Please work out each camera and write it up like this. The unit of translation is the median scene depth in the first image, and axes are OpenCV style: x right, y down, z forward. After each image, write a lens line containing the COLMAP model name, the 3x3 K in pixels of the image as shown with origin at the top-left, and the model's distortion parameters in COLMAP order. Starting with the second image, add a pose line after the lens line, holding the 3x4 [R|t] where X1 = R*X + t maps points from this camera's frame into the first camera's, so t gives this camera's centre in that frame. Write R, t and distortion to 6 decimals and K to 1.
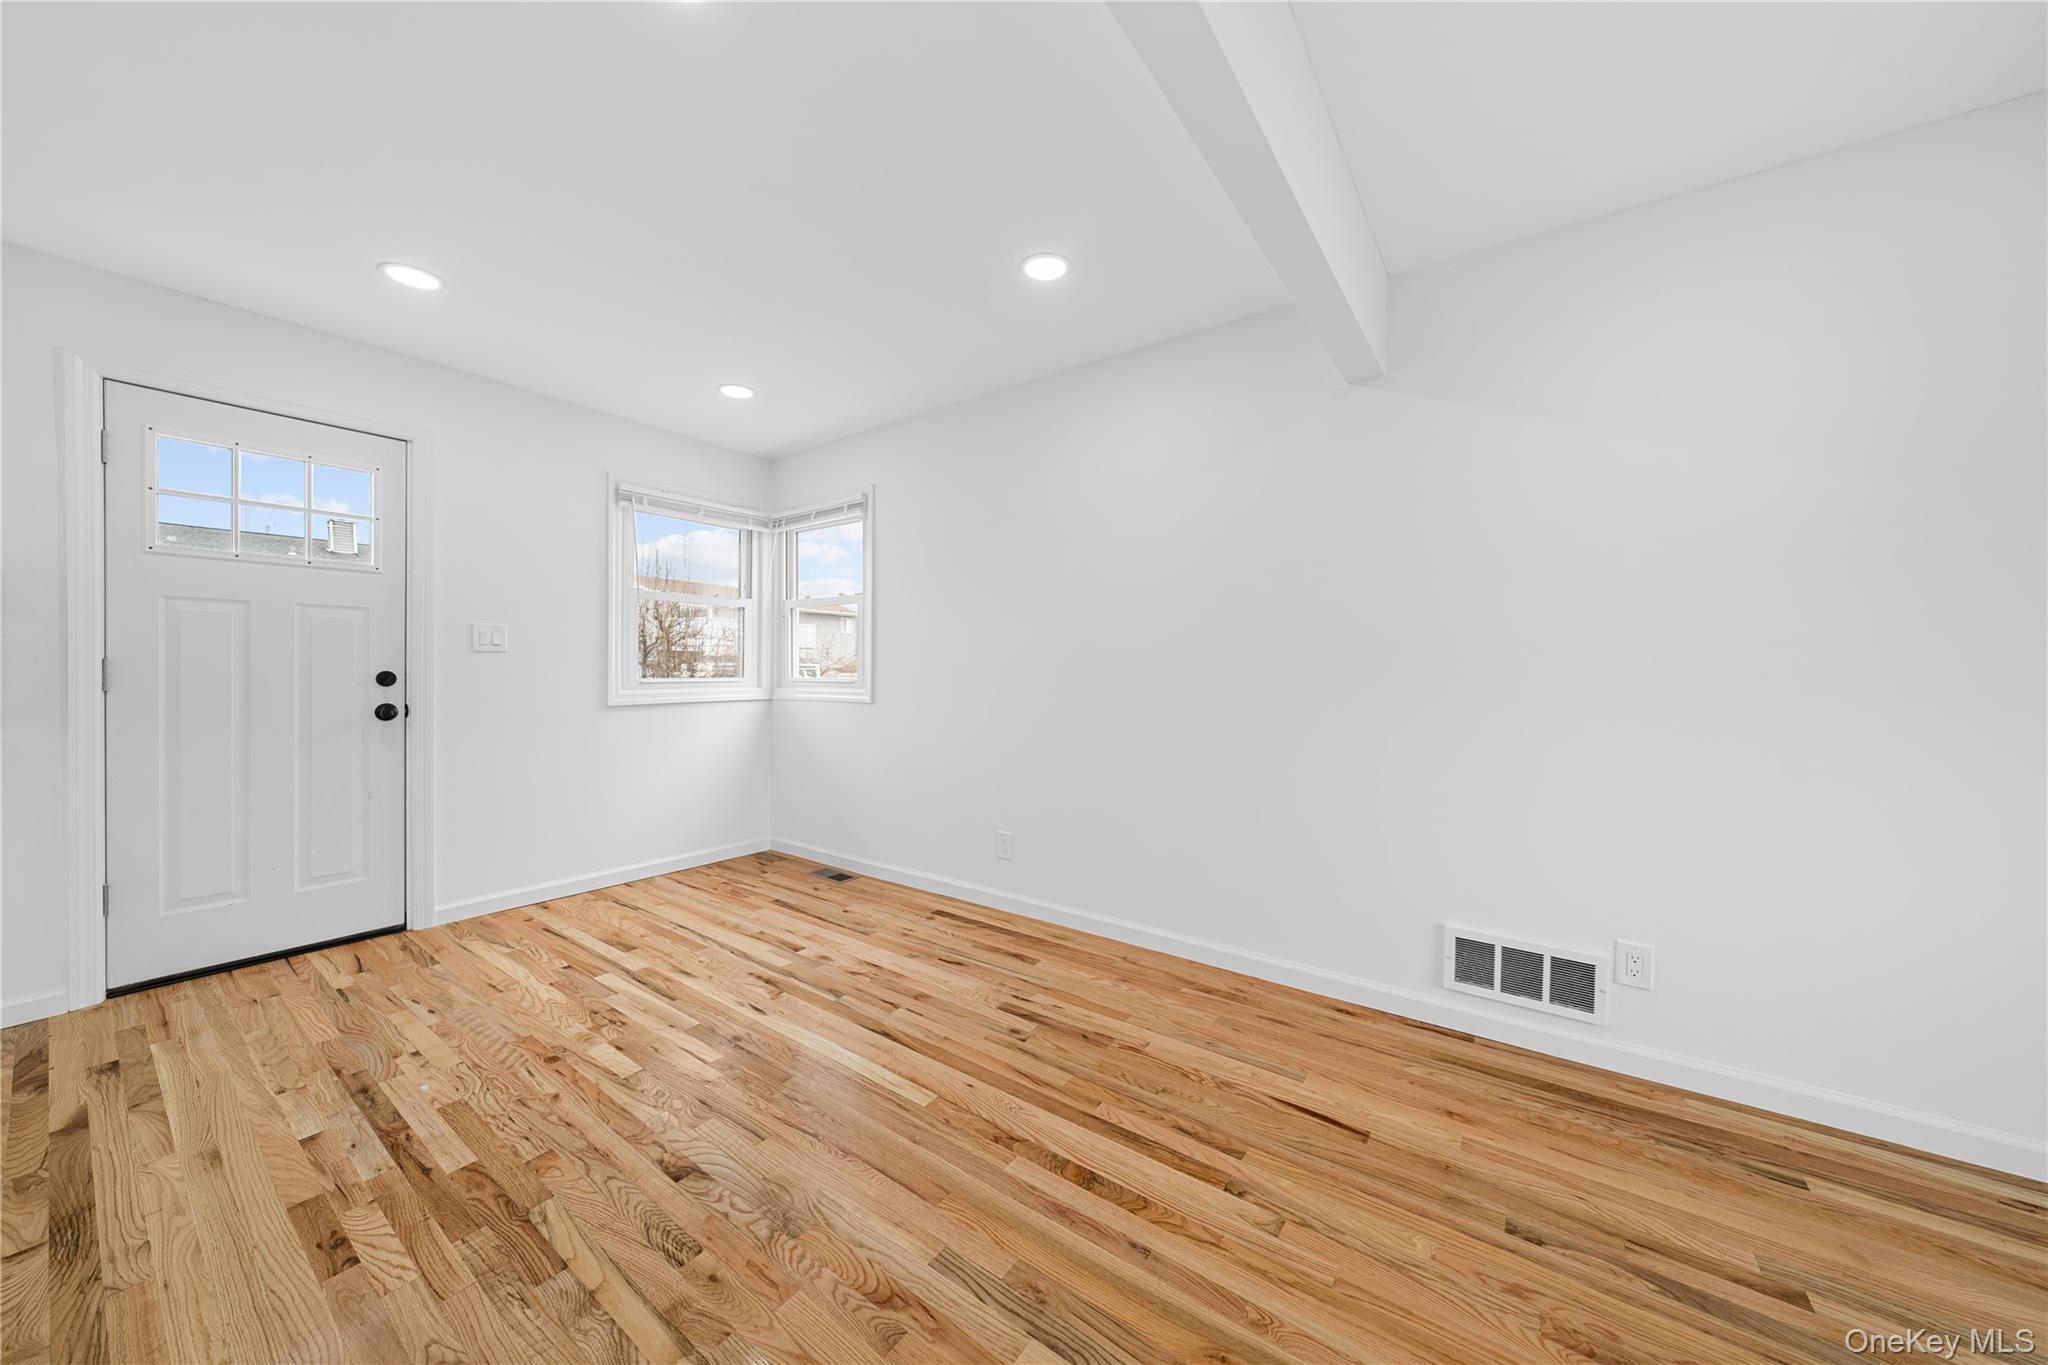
lens RADIAL K [[695.7, 0, 1029.4], [0, 695.7, 676.6], [0, 0, 1]] dist [-0.002110, -0.000140]
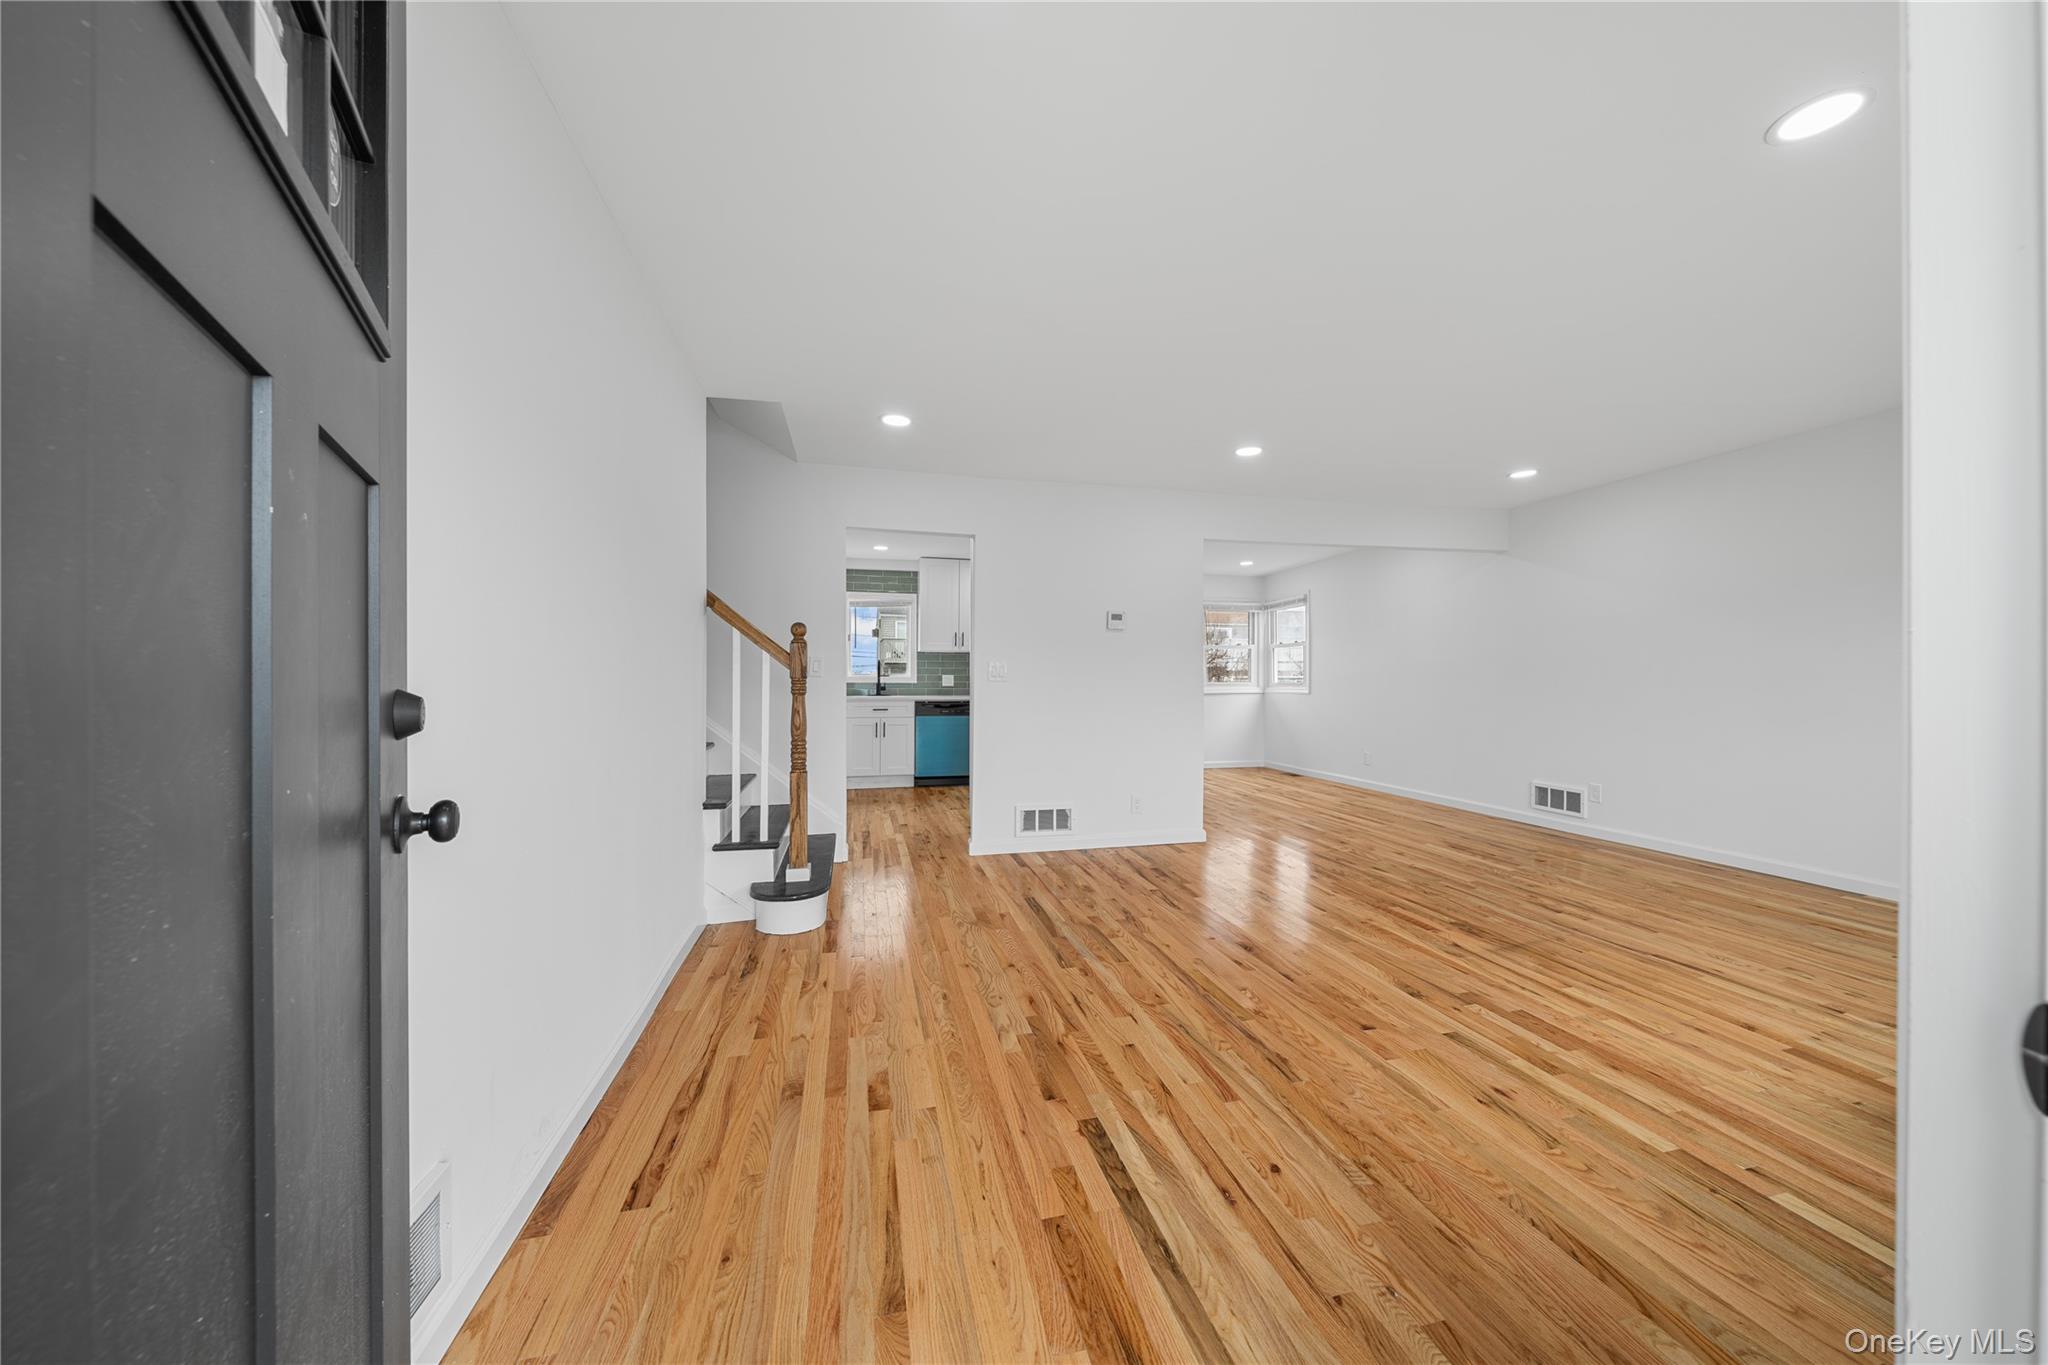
lens RADIAL K [[695.7, 0, 1029.4], [0, 695.7, 676.6], [0, 0, 1]] dist [-0.002110, -0.000140]
pose [[0.758178, -0.010925, -0.651956, 0.582089], [-0.001489, 0.999828, -0.018486, 0.030402], [0.652046, 0.014986, 0.758031, -1.325201]]
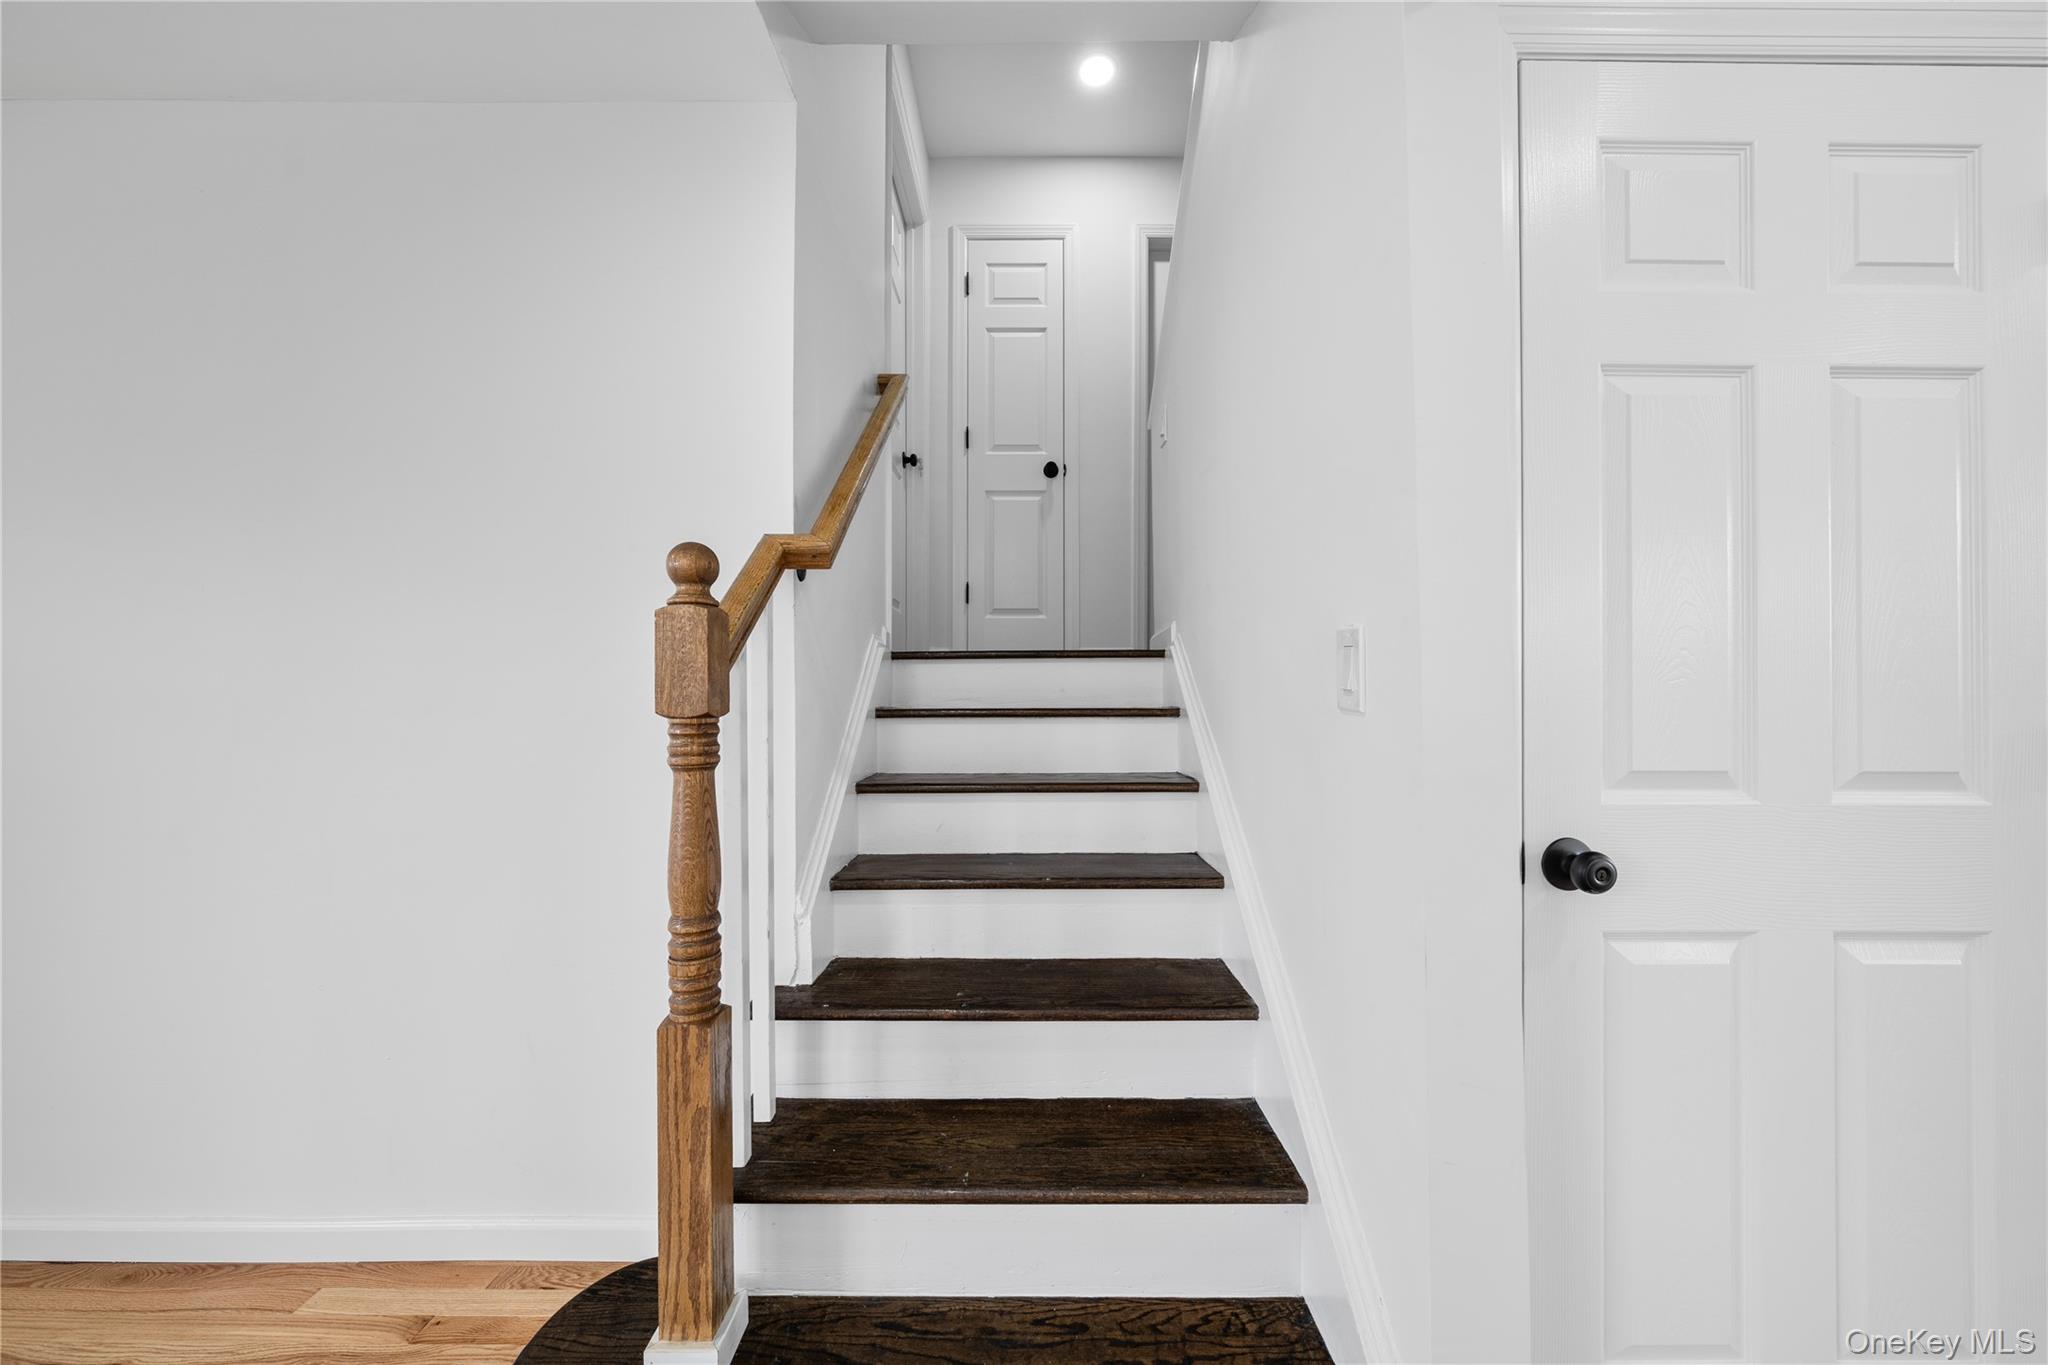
lens RADIAL K [[695.7, 0, 1029.4], [0, 695.7, 676.6], [0, 0, 1]] dist [-0.002110, -0.000140]
pose [[-0.814484, -0.027480, -0.579534, -0.258819], [-0.014566, 0.999531, -0.026924, 0.001955], [0.580003, -0.013488, -0.814503, -0.393523]]
